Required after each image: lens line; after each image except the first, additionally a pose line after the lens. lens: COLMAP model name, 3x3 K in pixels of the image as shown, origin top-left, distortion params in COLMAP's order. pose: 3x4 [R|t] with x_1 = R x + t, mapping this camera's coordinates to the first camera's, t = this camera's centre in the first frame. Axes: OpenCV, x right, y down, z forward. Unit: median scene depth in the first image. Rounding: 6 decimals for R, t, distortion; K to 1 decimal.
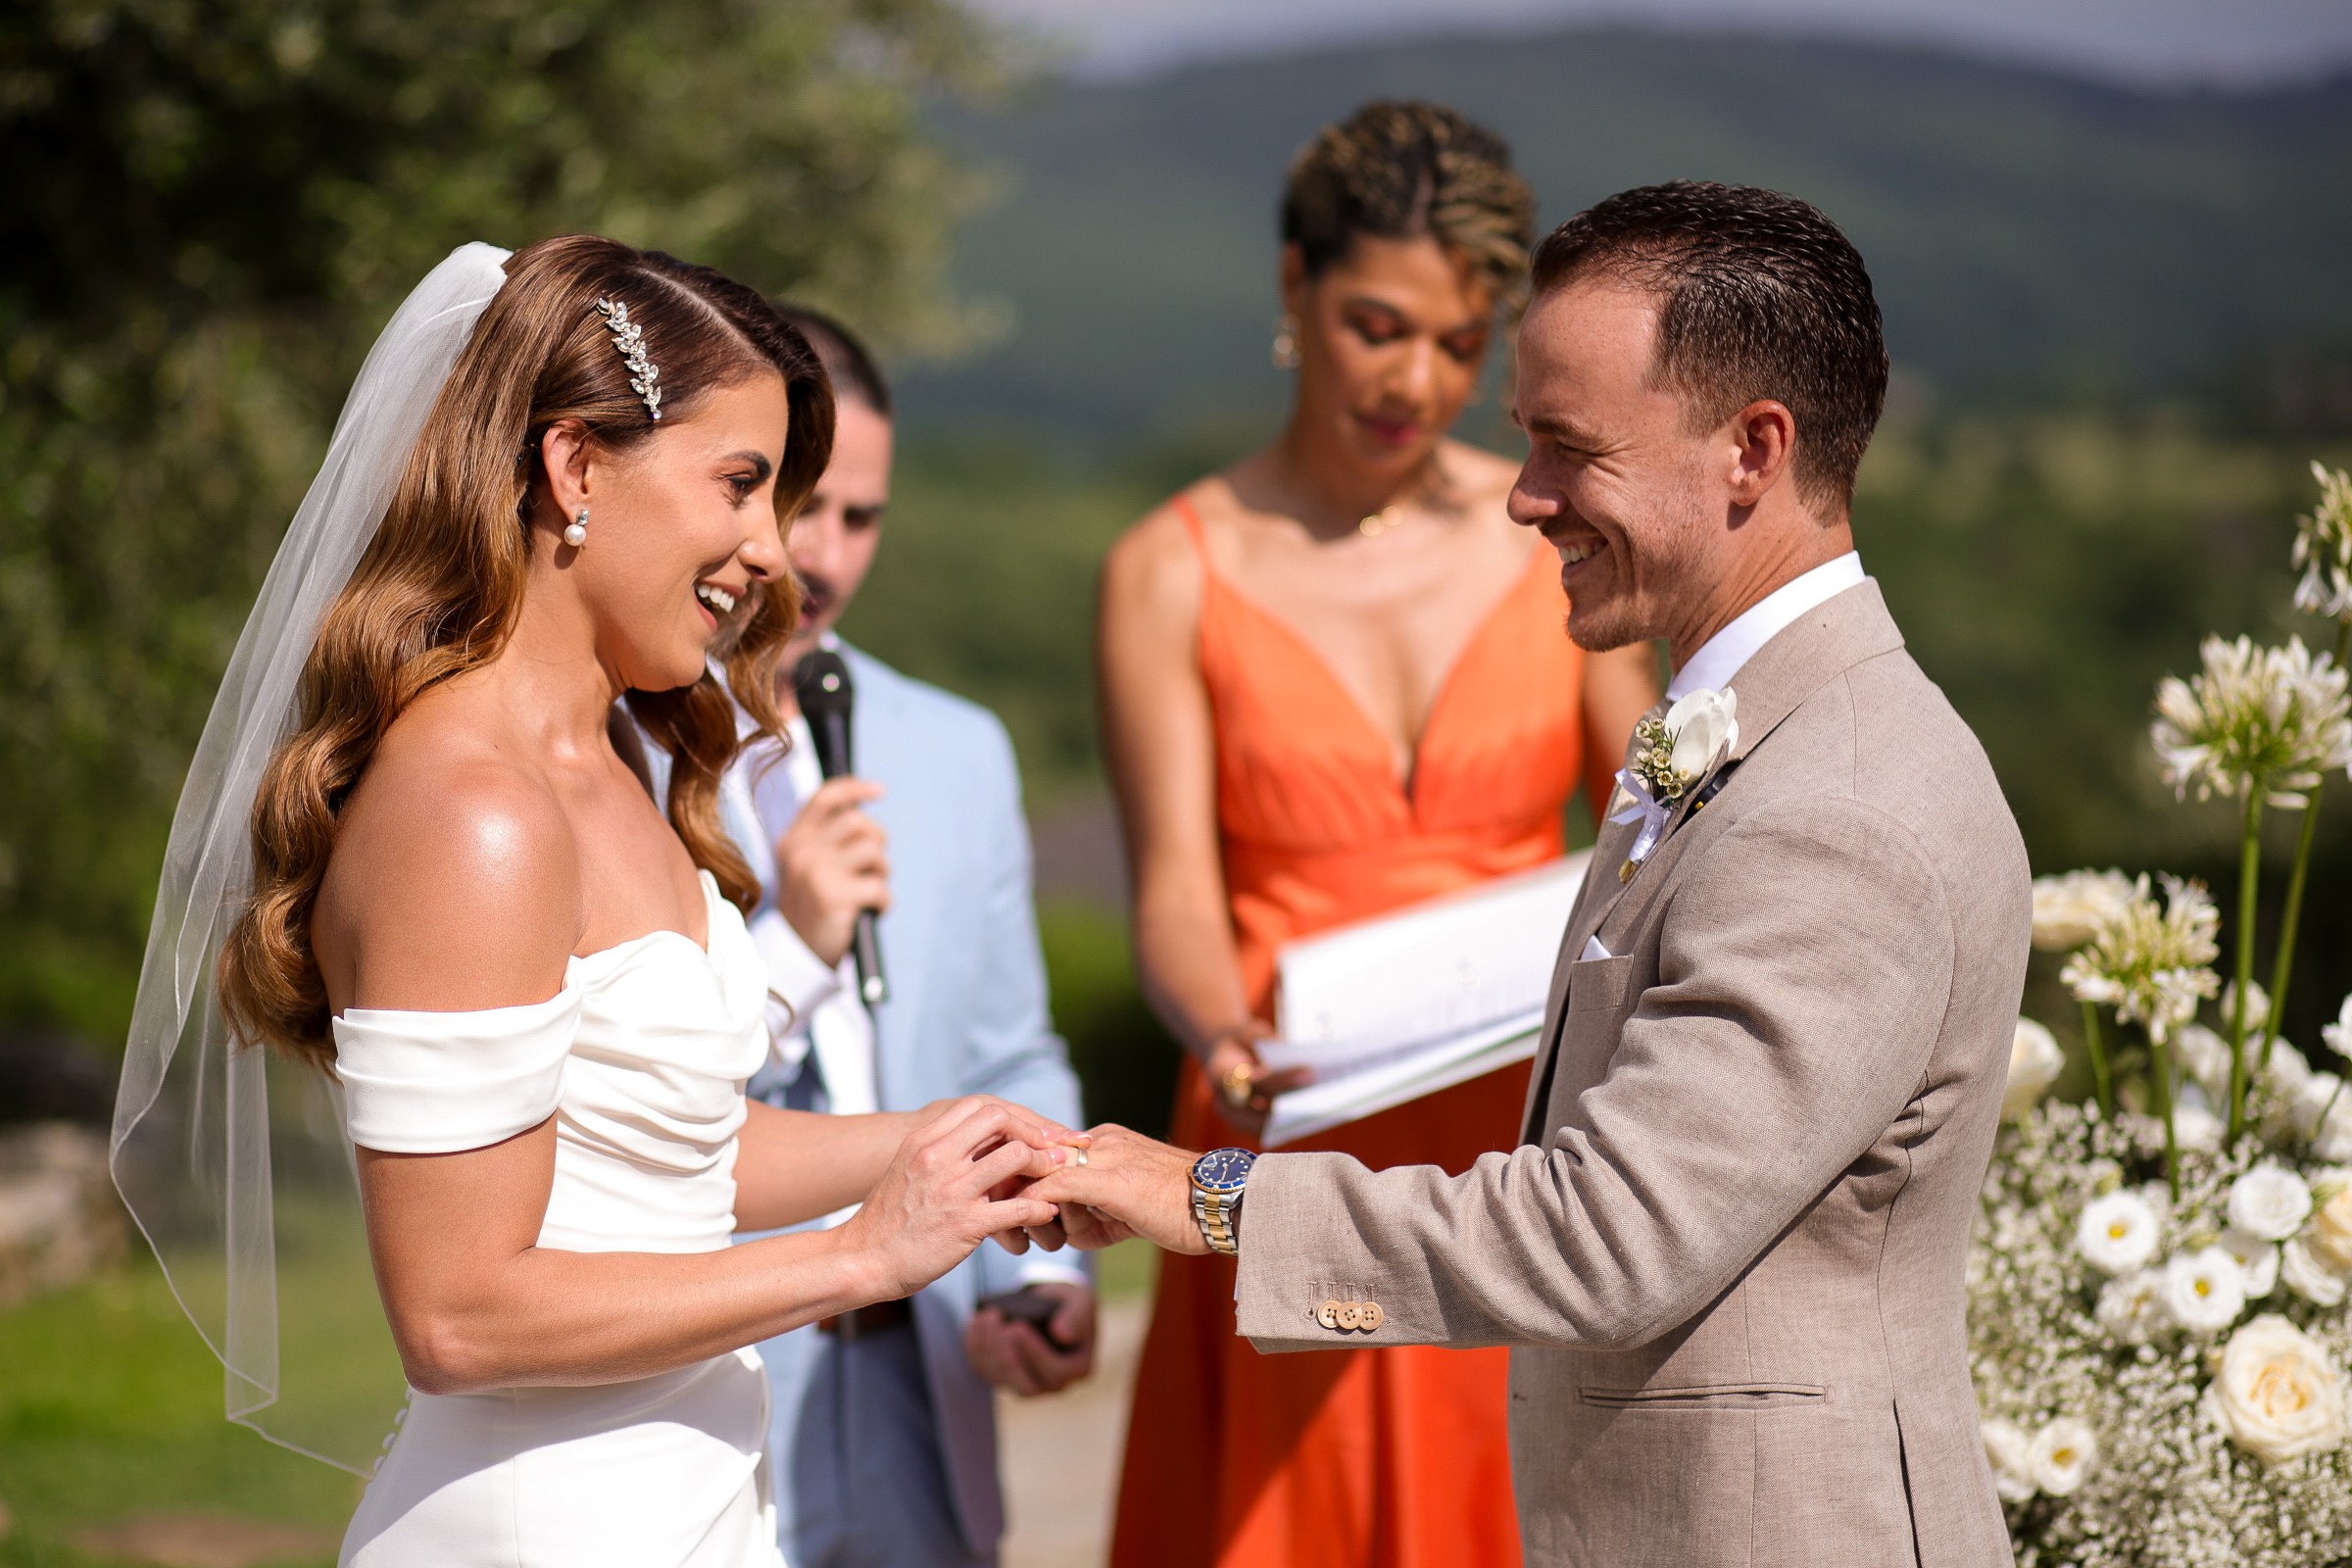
lens RADIAL K [[5378.2, 0, 1174.9], [0, 5378.2, 783.0], [0, 0, 1]] dist [-0.067090, 0.000000]
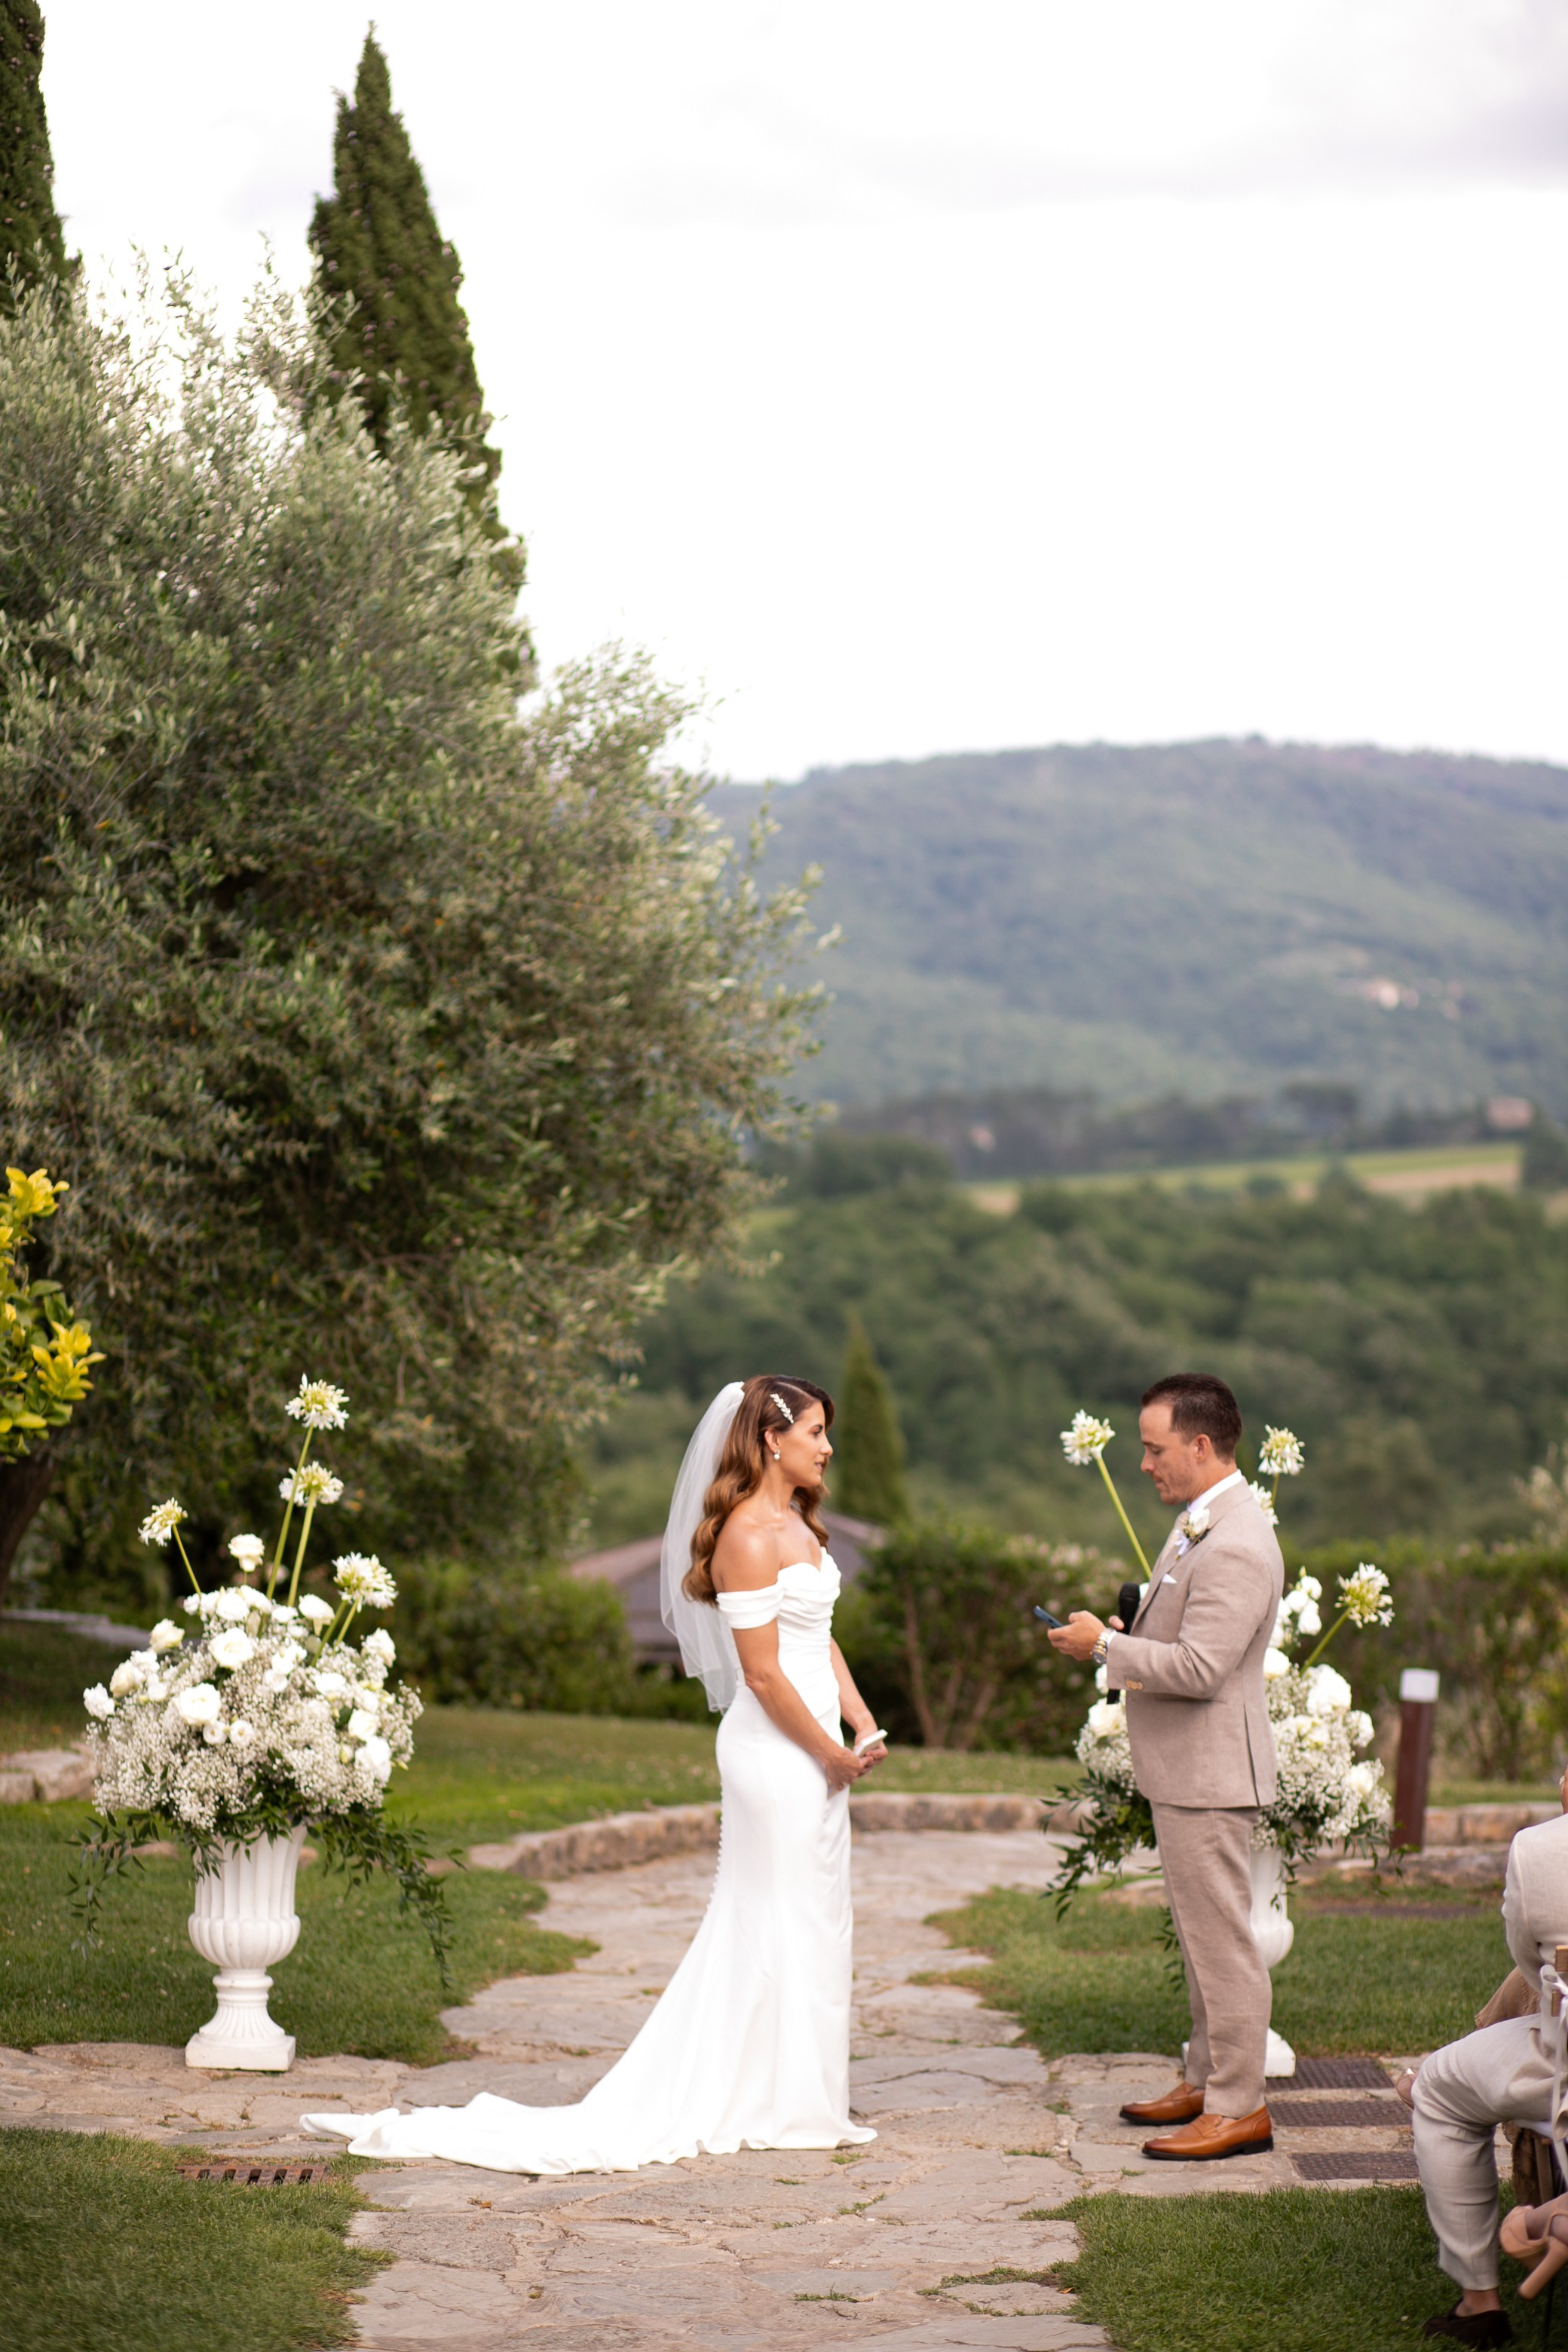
lens RADIAL K [[5378.2, 0, 923.2], [0, 5378.2, 1013.4], [0, 0, 1]] dist [-0.067090, 0.000000]
pose [[0.999366, 0.013479, 0.032965, -0.100965], [-0.010867, 0.996881, -0.078162, -0.053458], [-0.033915, 0.077754, 0.996396, -2.247911]]
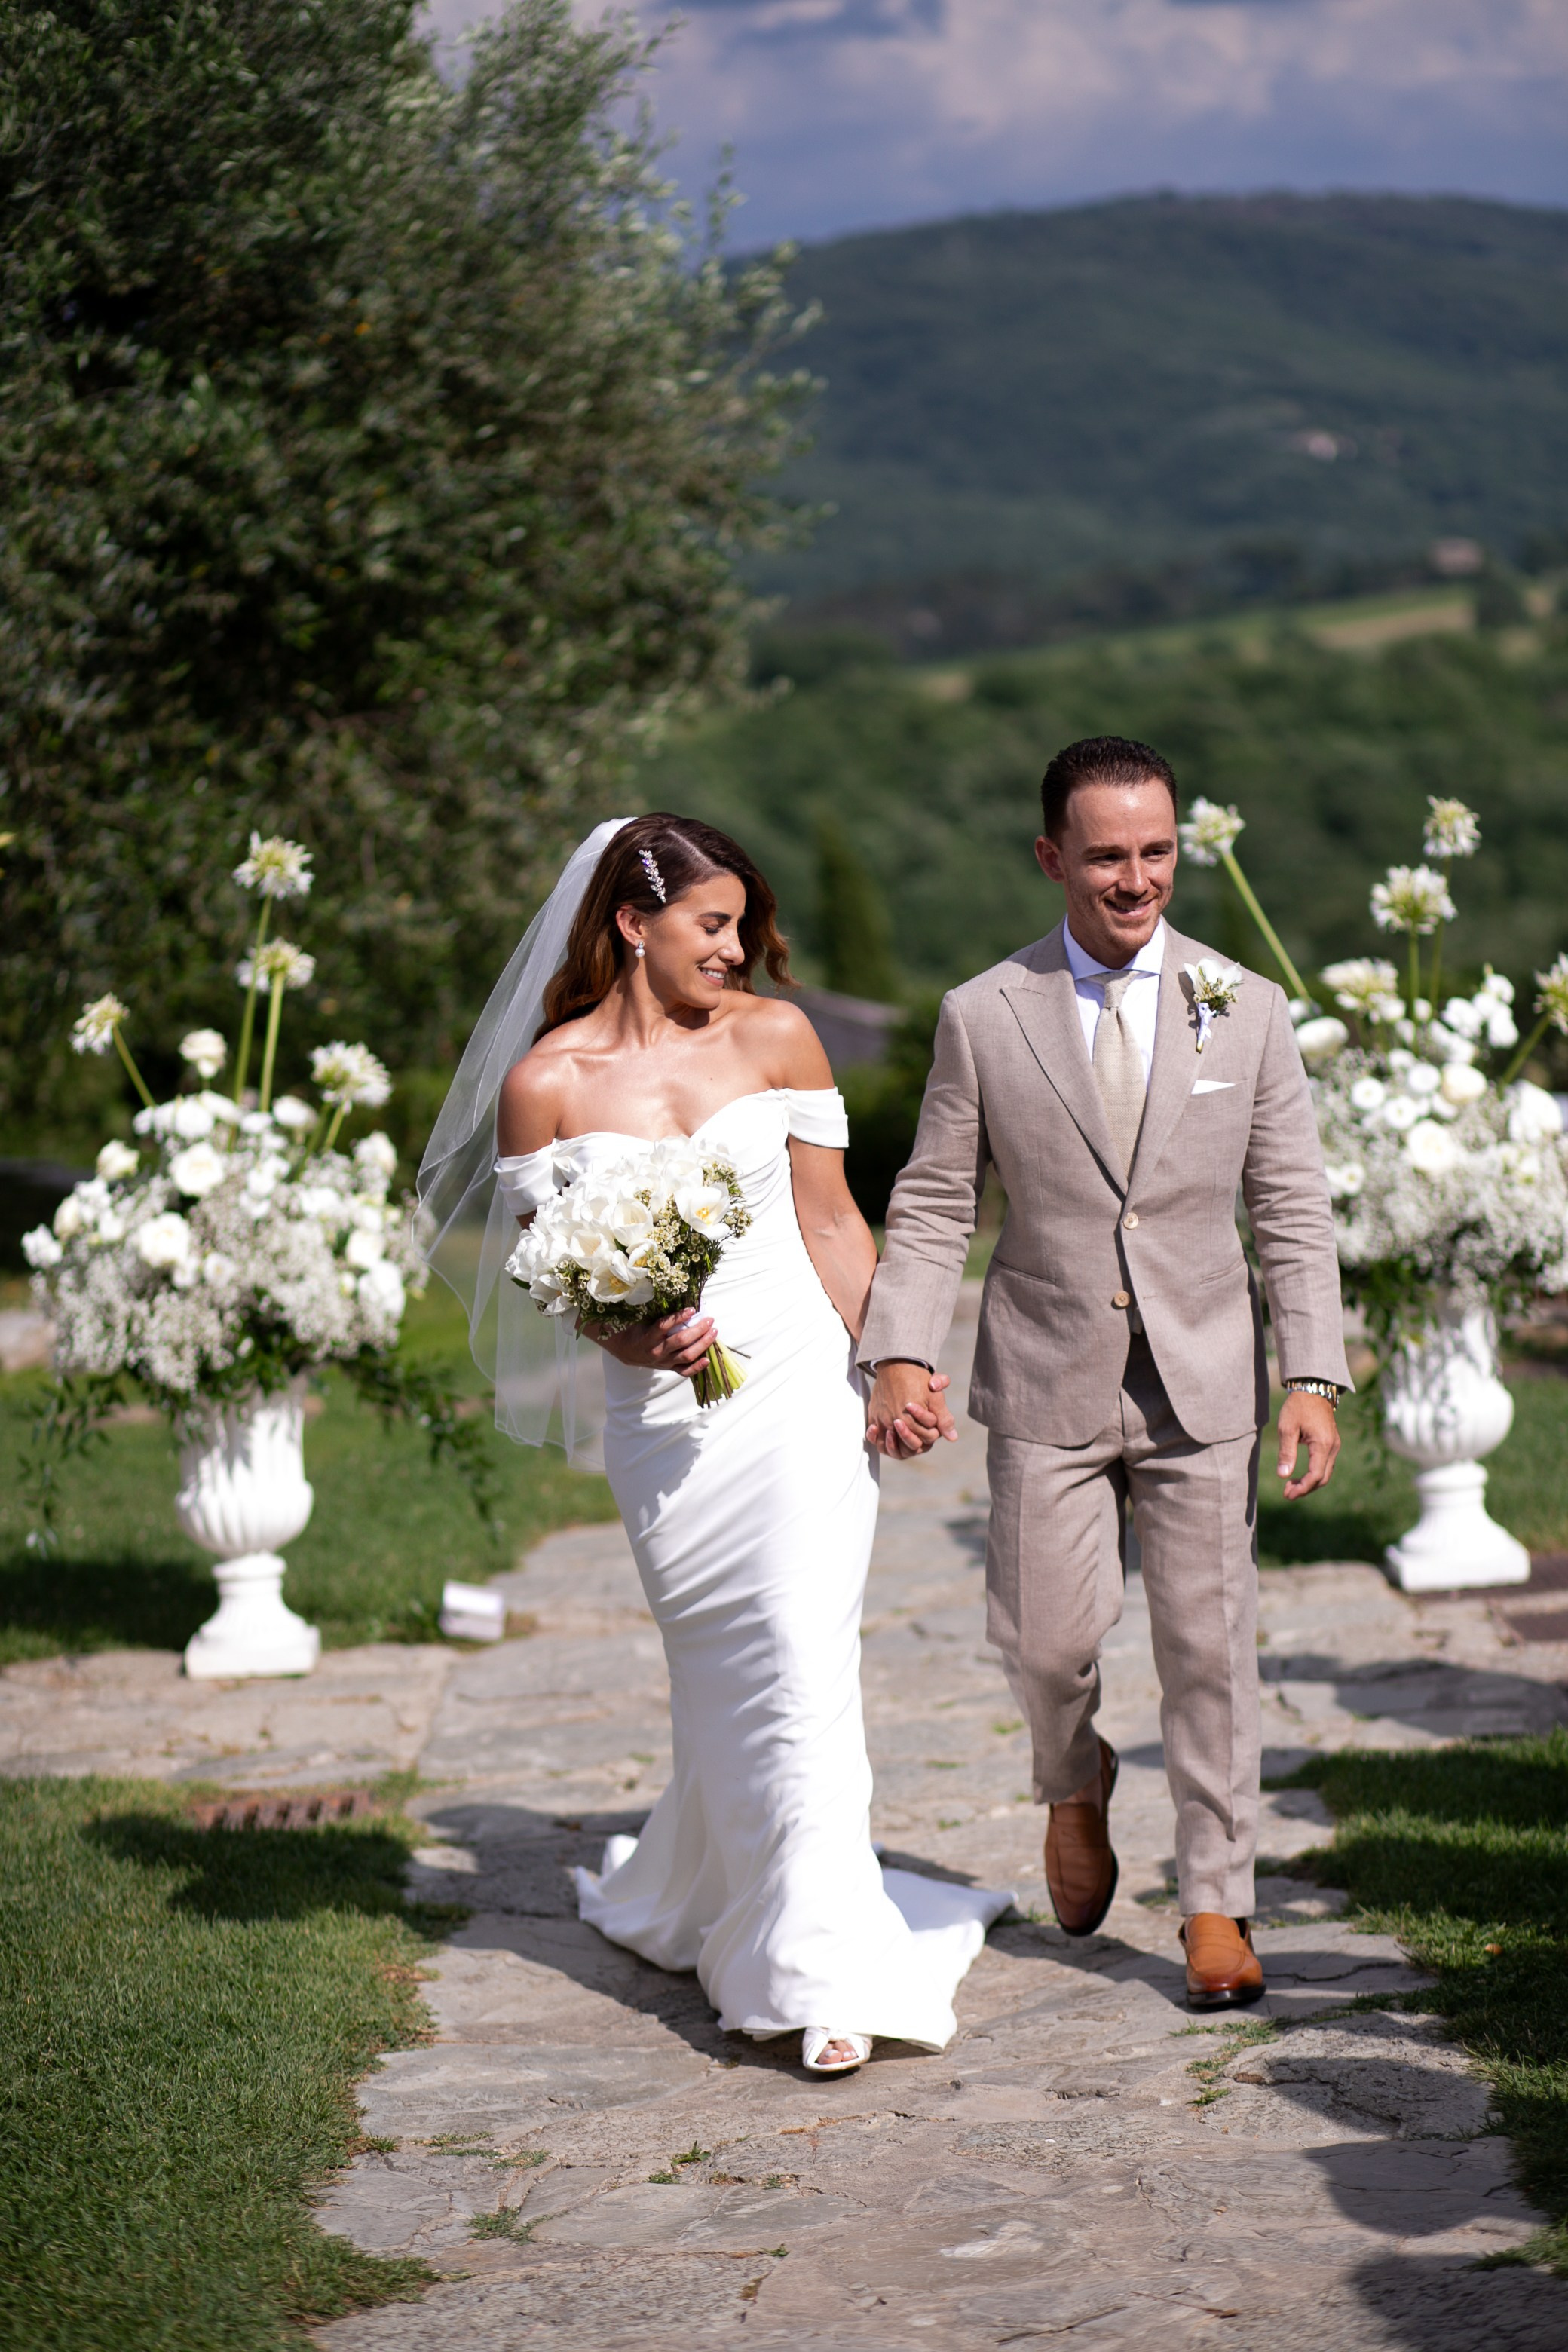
lens RADIAL K [[5378.2, 0, 781.7], [0, 5378.2, 1180.8], [0, 0, 1]] dist [-0.067090, 0.000000]
pose [[0.997367, -0.071421, 0.012582, -0.150287], [0.070804, 0.996516, 0.044070, -0.011838], [-0.015685, -0.043064, 0.998949, -1.650525]]
